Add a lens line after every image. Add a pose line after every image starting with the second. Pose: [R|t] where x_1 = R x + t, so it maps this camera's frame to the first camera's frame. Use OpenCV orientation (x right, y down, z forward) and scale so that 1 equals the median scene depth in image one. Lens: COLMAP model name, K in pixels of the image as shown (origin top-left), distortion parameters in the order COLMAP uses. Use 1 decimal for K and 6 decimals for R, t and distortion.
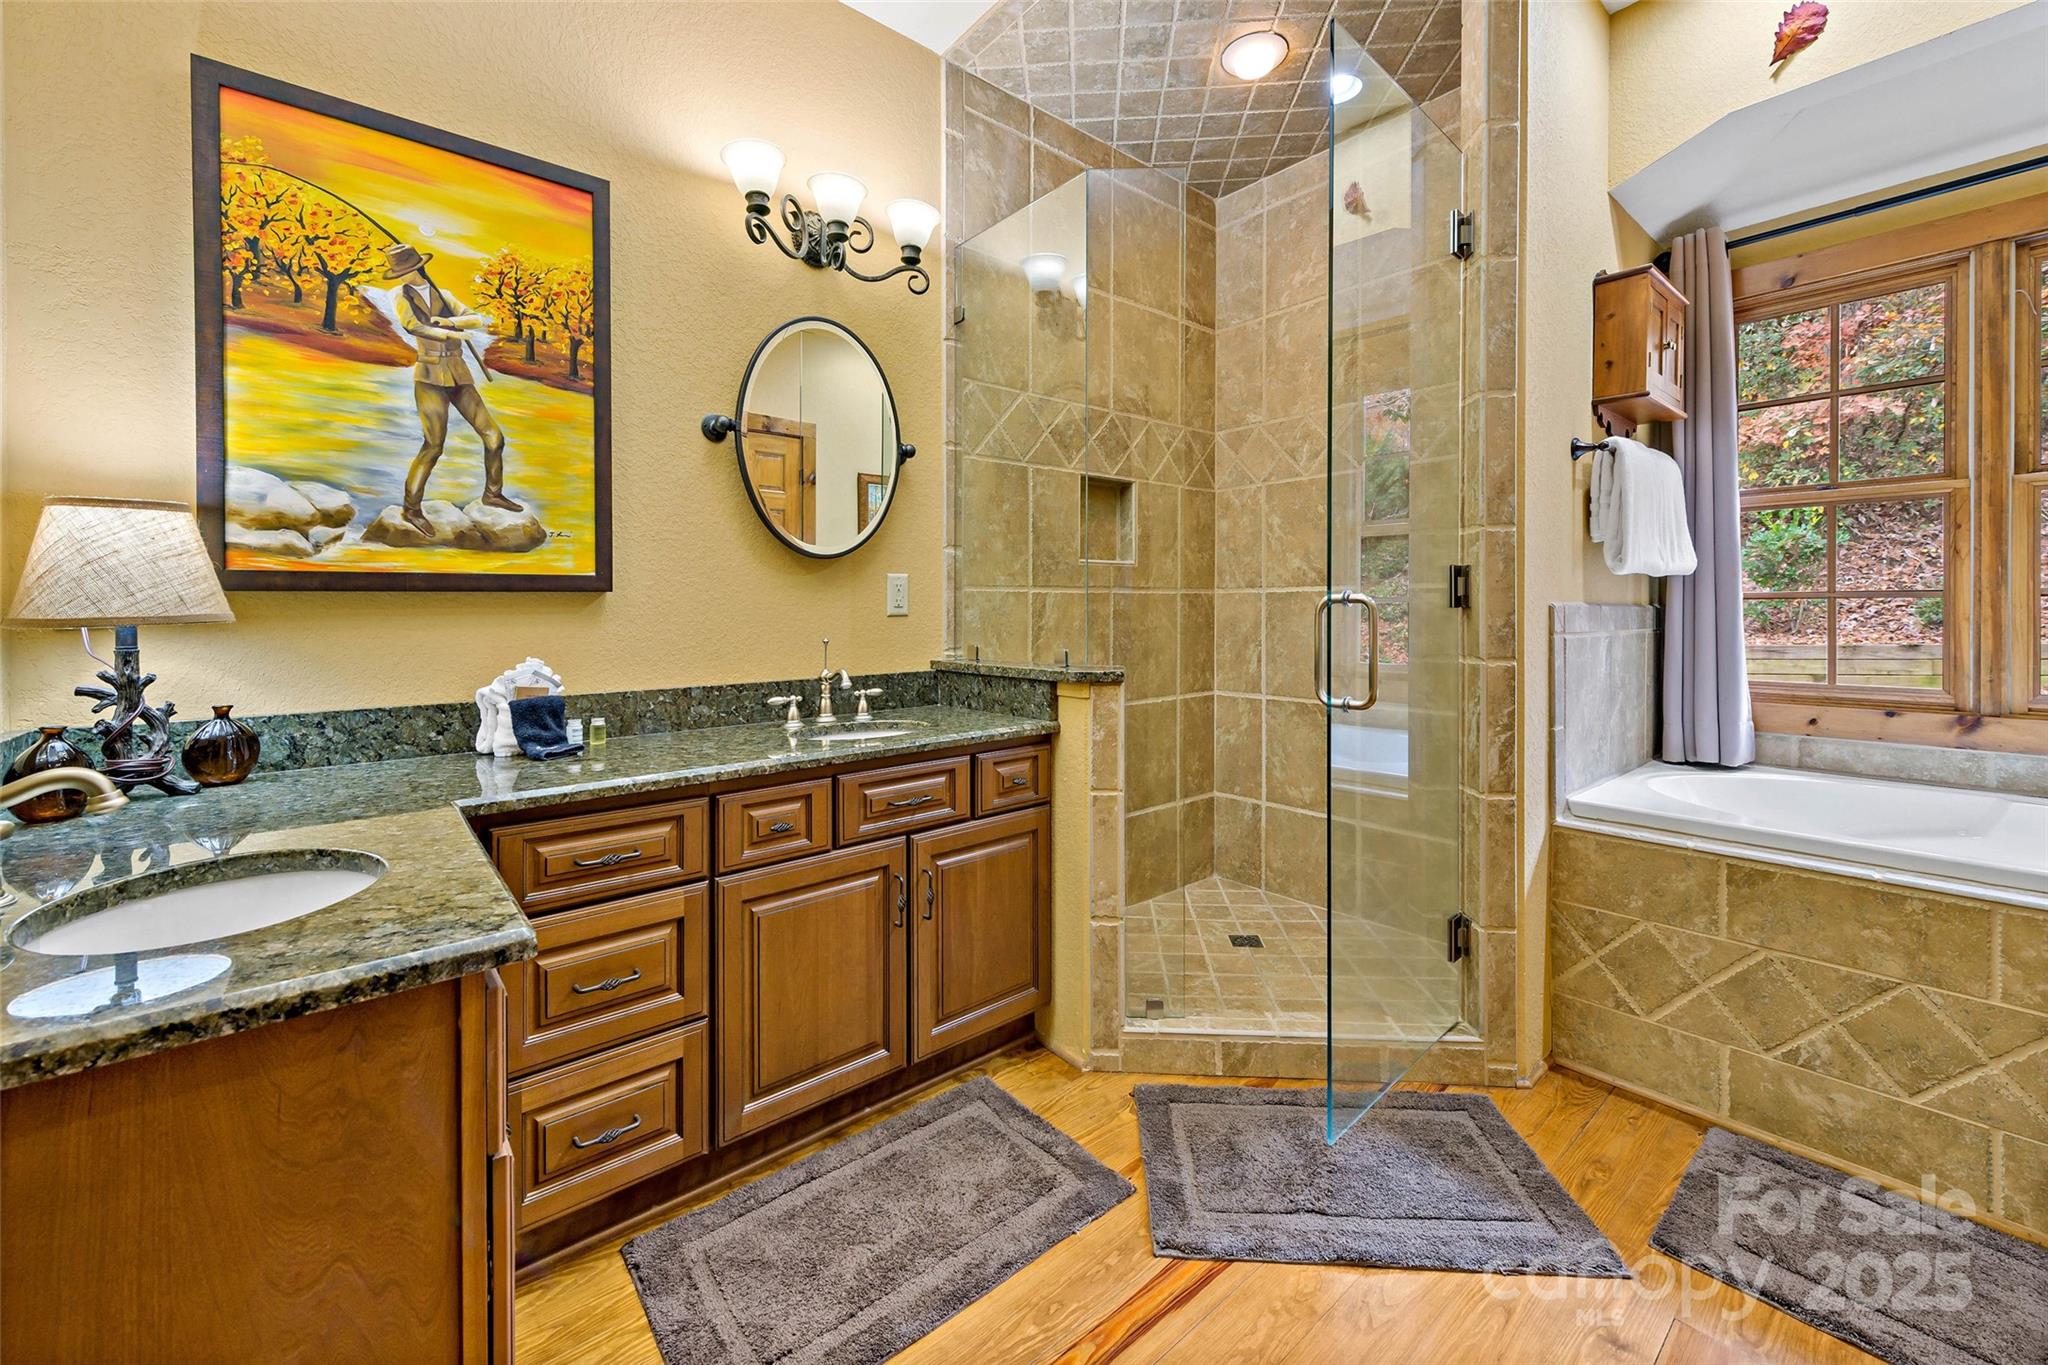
lens RADIAL K [[1016.4, 0, 1011.6], [0, 1016.4, 597.8], [0, 0, 1]] dist [0.015229, -0.007770]
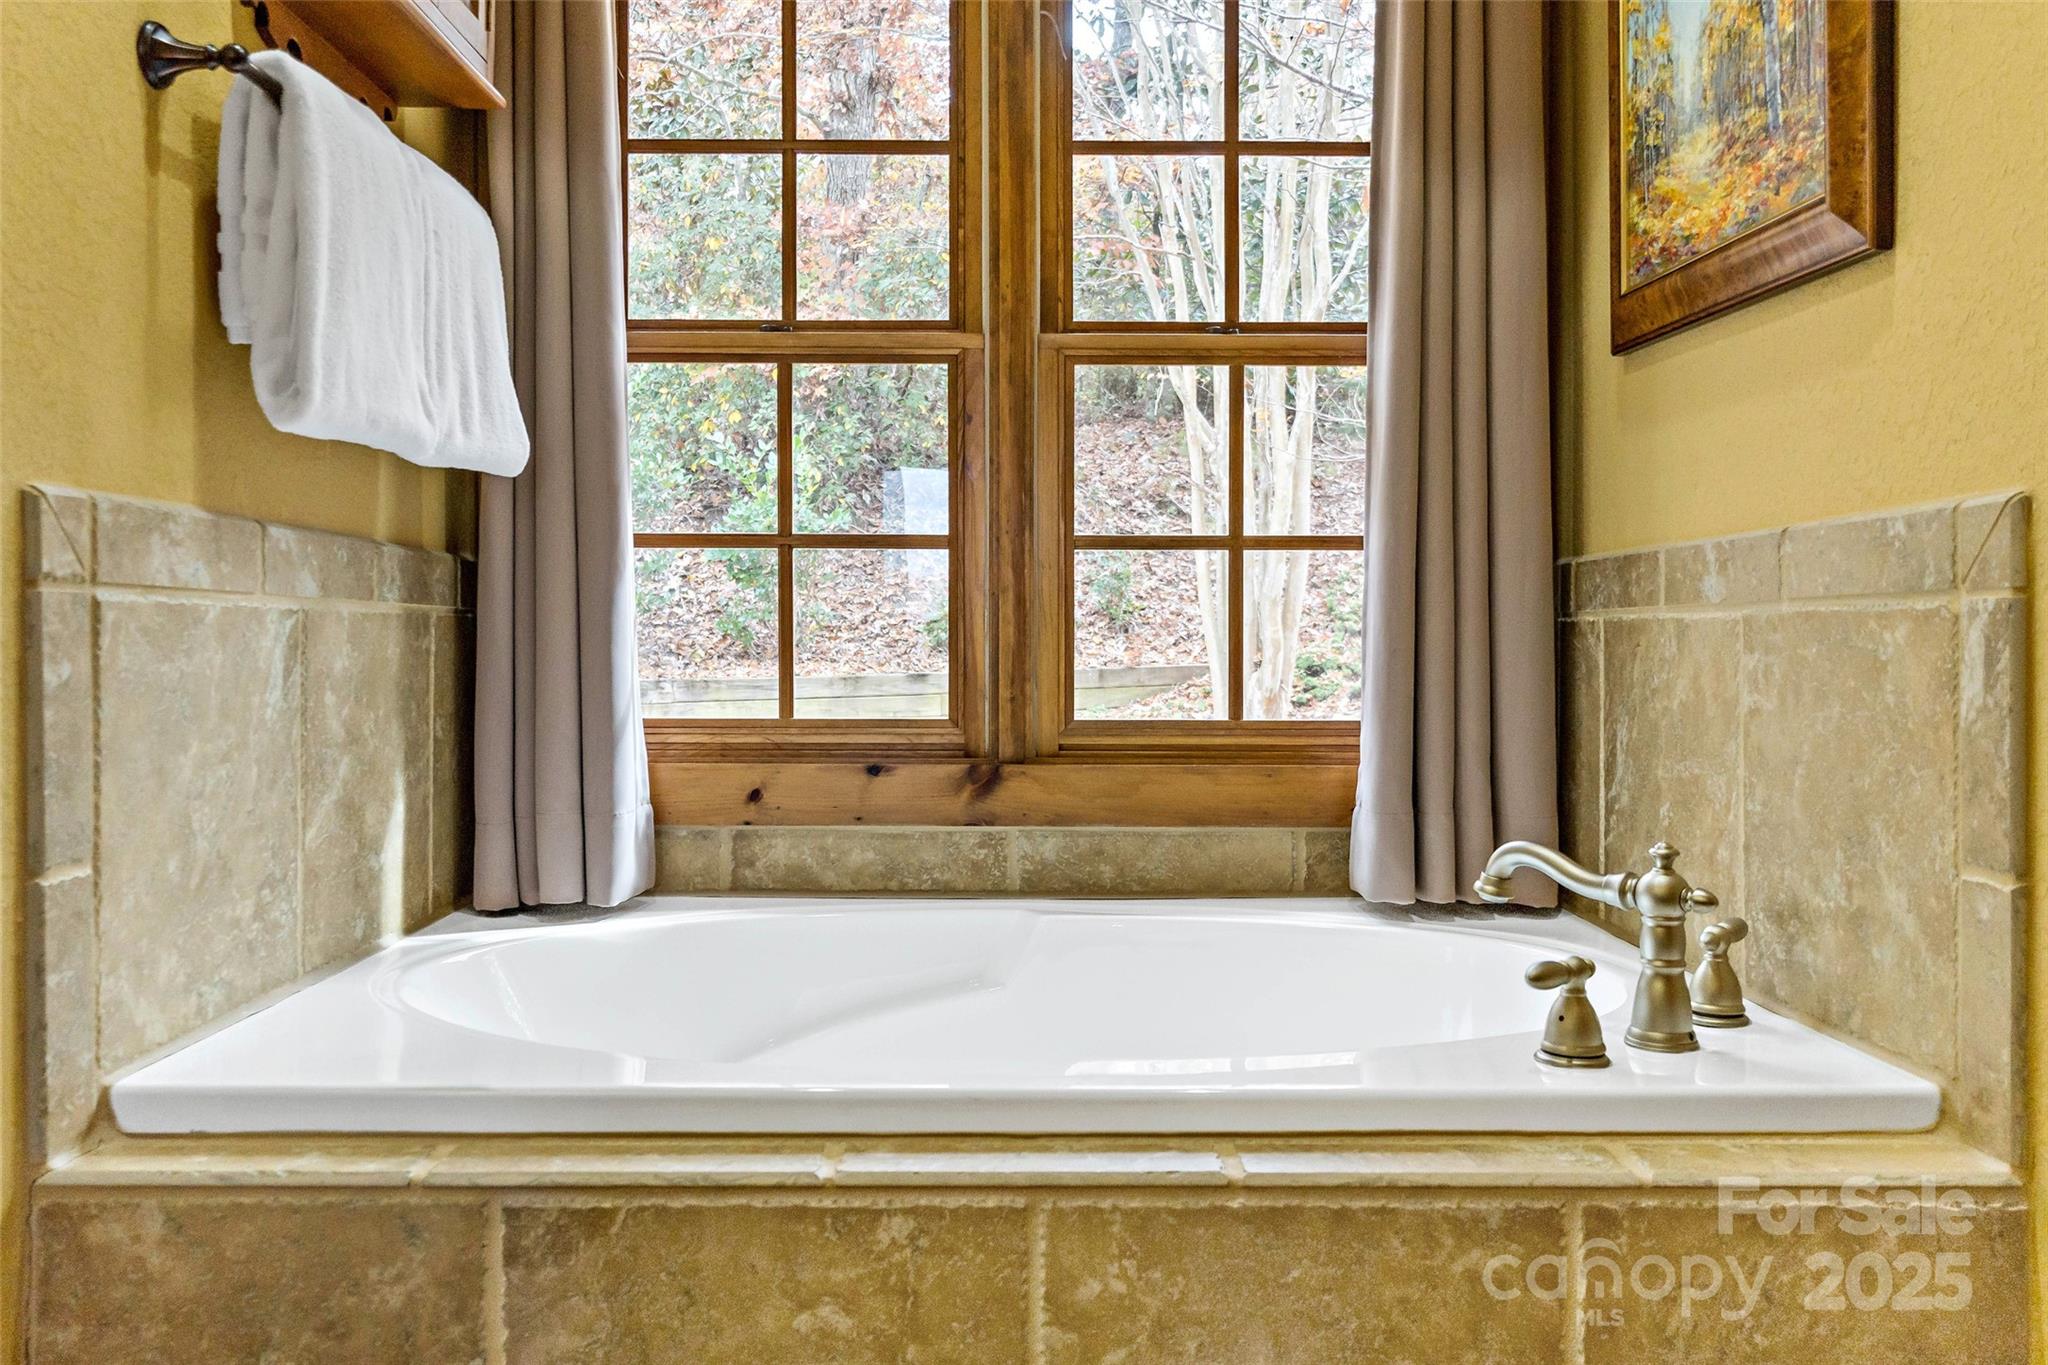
lens RADIAL K [[1664.8, 0, 1022.4], [0, 1664.8, 628.8], [0, 0, 1]] dist [-0.007121, -0.006163]
pose [[0.711252, -0.001496, 0.702936, 0.329722], [0.003001, 0.999995, -0.000908, 0.044289], [-0.702931, 0.002755, 0.711253, 0.358218]]
